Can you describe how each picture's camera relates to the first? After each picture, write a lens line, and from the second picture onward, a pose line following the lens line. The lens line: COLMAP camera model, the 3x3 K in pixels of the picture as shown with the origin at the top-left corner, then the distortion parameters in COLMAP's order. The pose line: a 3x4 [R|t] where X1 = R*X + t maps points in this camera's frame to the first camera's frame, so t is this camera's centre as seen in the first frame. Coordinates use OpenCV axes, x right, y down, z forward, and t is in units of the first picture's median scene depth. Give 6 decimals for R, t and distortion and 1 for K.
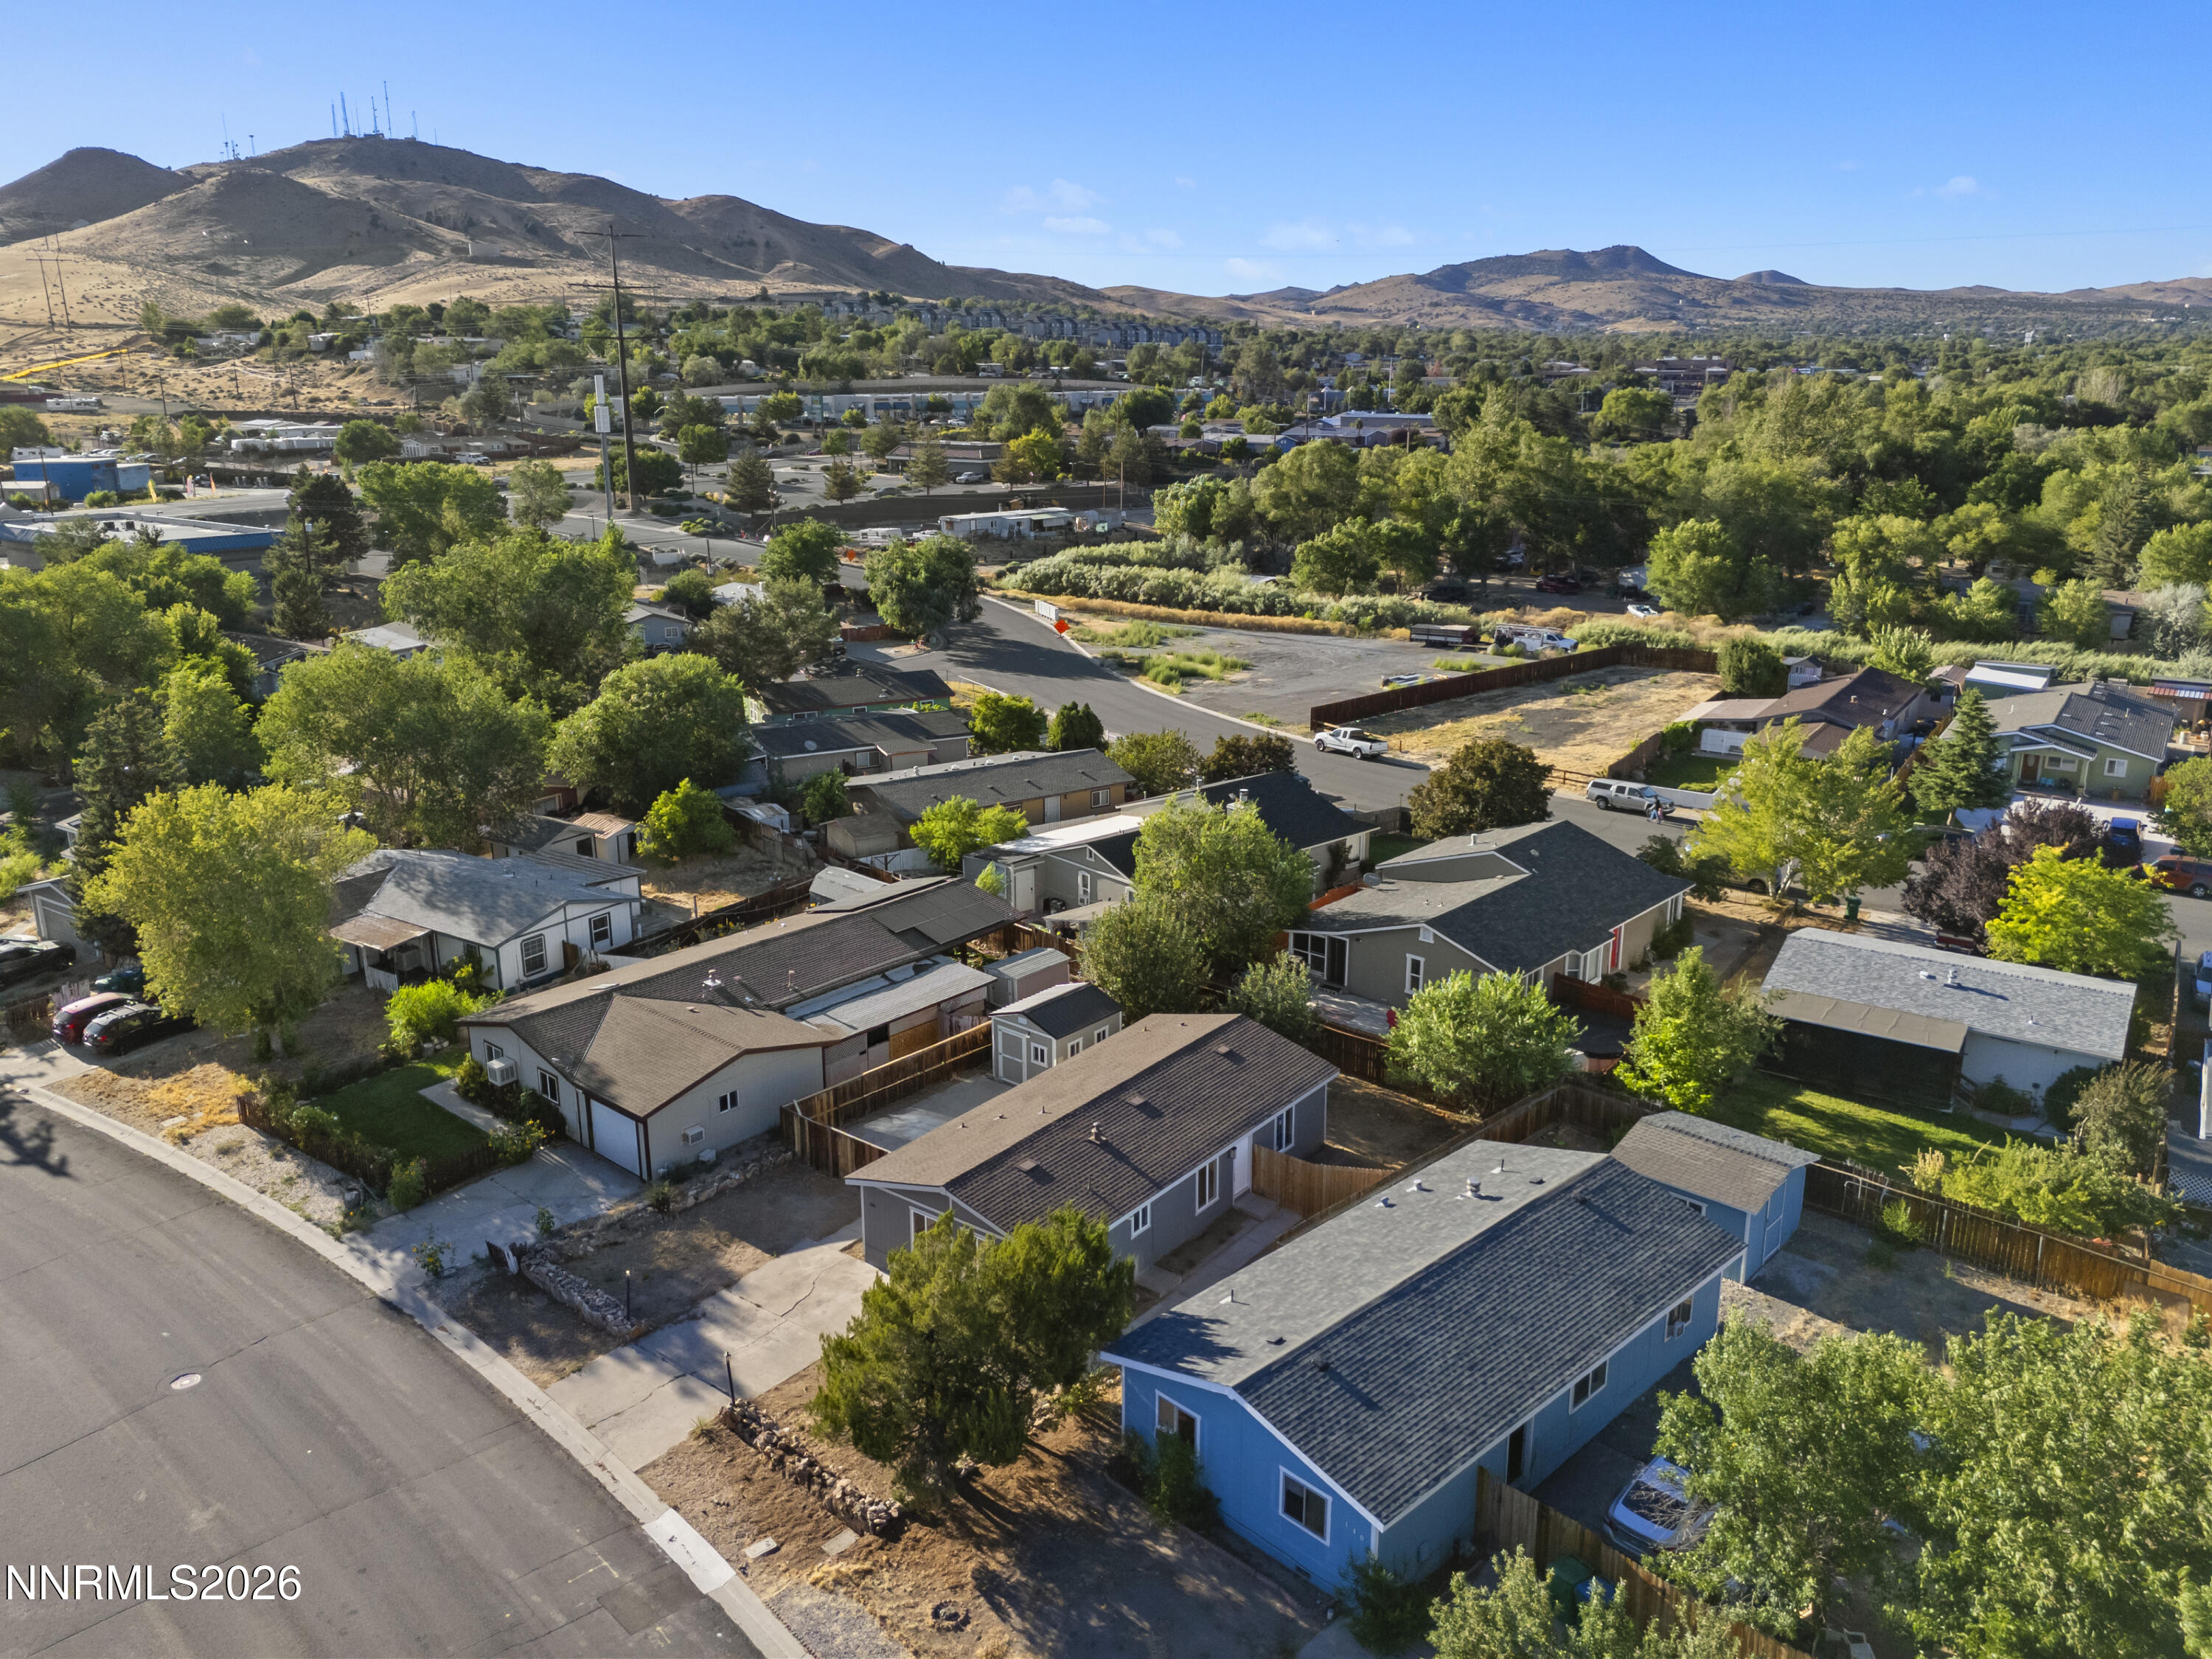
lens RADIAL K [[1623.3, 0, 1112.2], [0, 1623.3, 824.4], [0, 0, 1]] dist [0.069579, -0.070475]
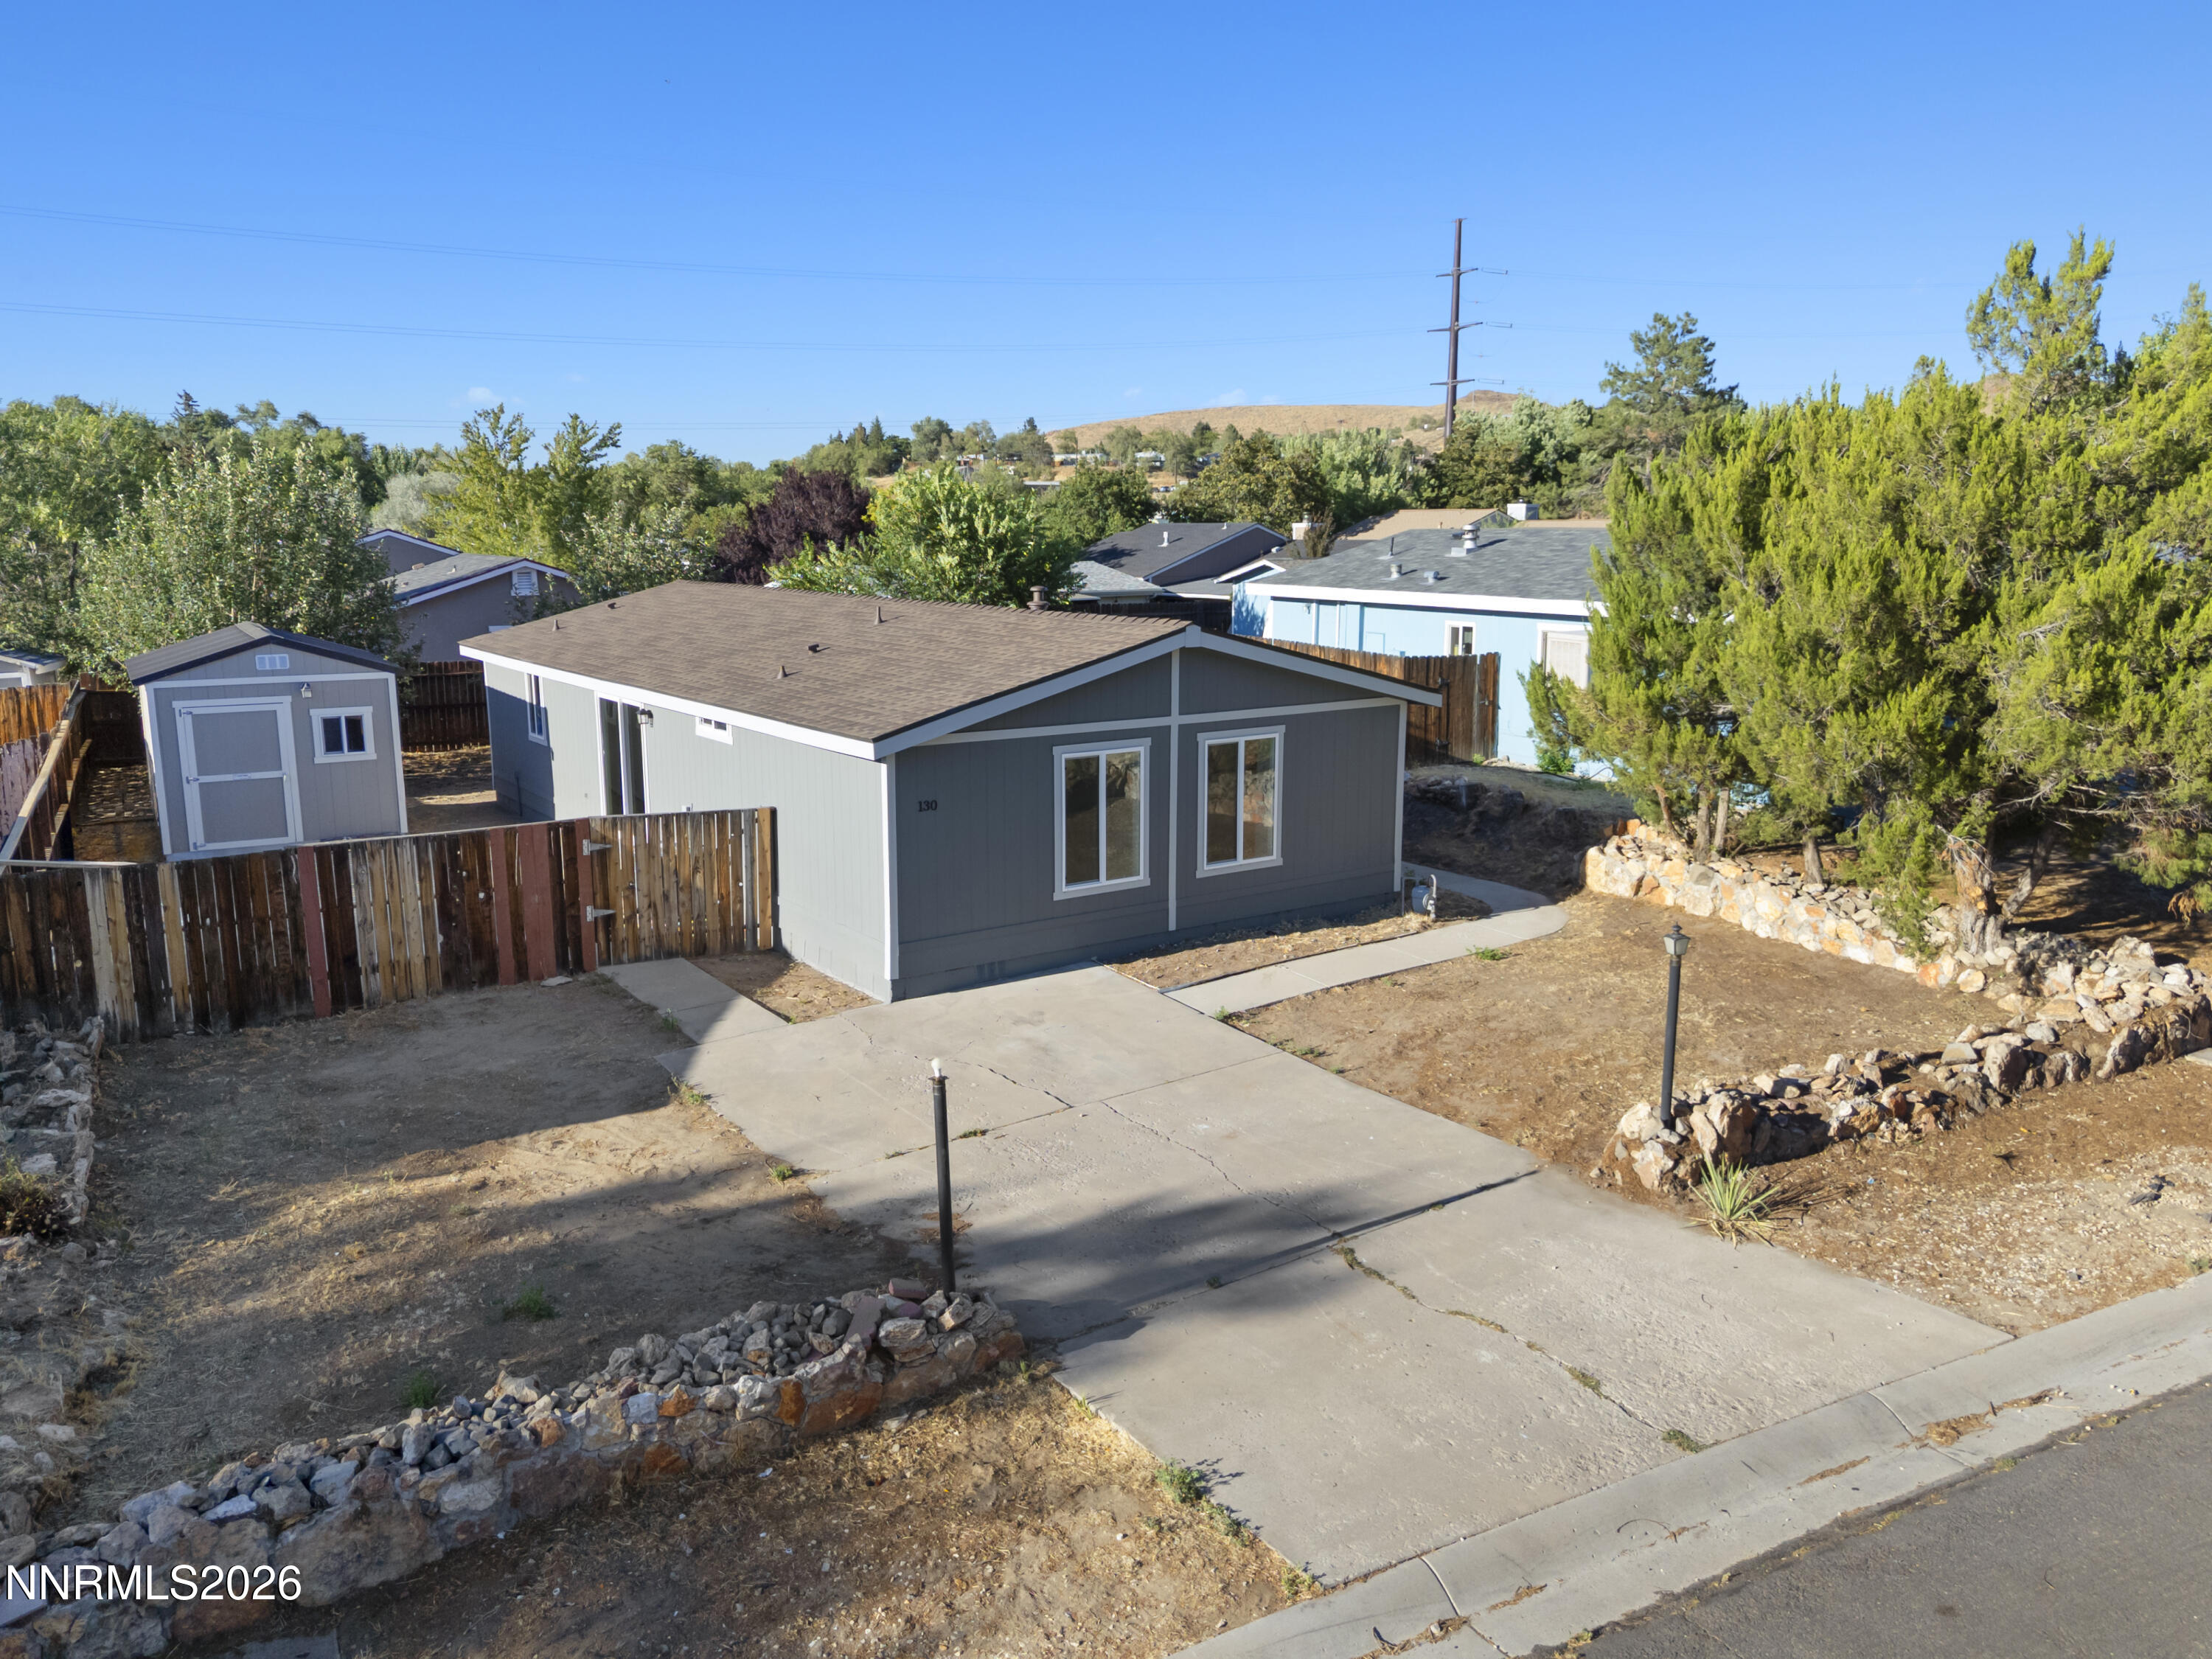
lens RADIAL K [[1633.7, 0, 1111.2], [0, 1633.7, 787.9], [0, 0, 1]] dist [0.076303, -0.076856]
pose [[0.303451, -0.148484, 0.941207, -0.393514], [0.255040, 0.964399, 0.069917, 0.182096], [-0.918081, 0.218829, 0.330517, 0.718816]]
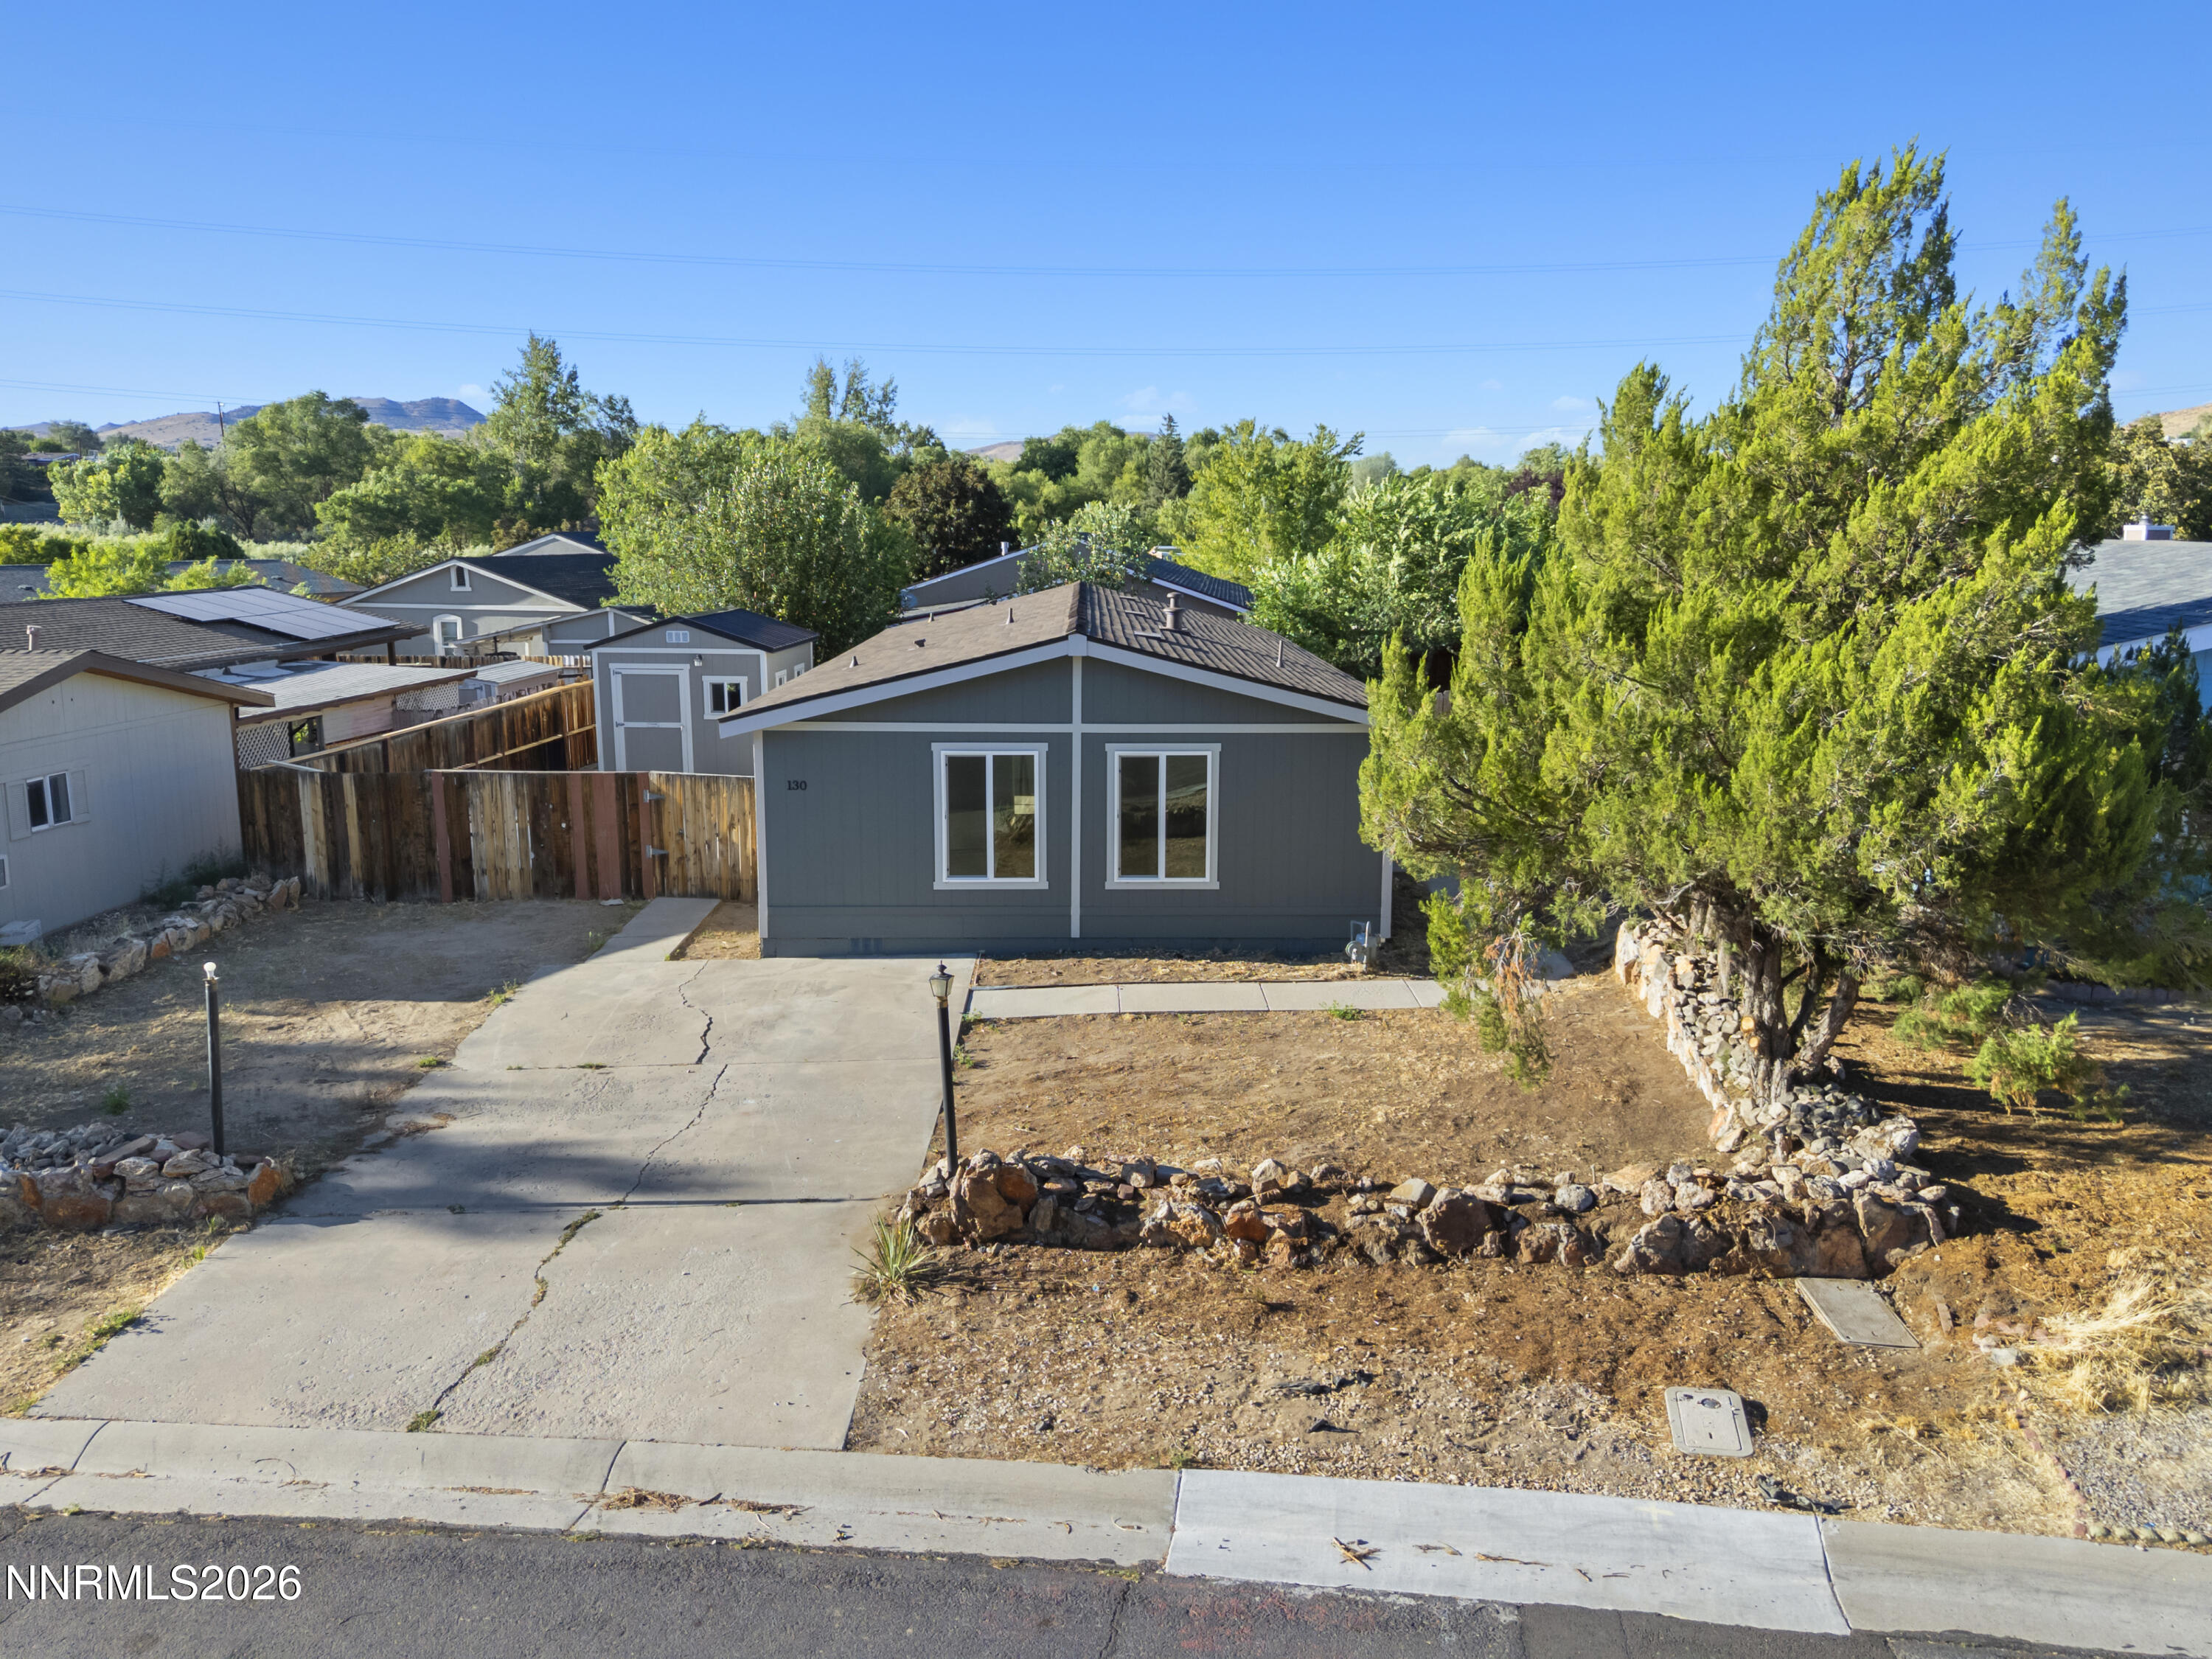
lens RADIAL K [[1623.3, 0, 1112.2], [0, 1623.3, 824.4], [0, 0, 1]] dist [0.069579, -0.070475]
pose [[0.786237, -0.106027, 0.608761, -0.273780], [0.159592, 0.986588, -0.034286, 0.226437], [-0.596961, 0.124110, 0.792613, 0.553229]]
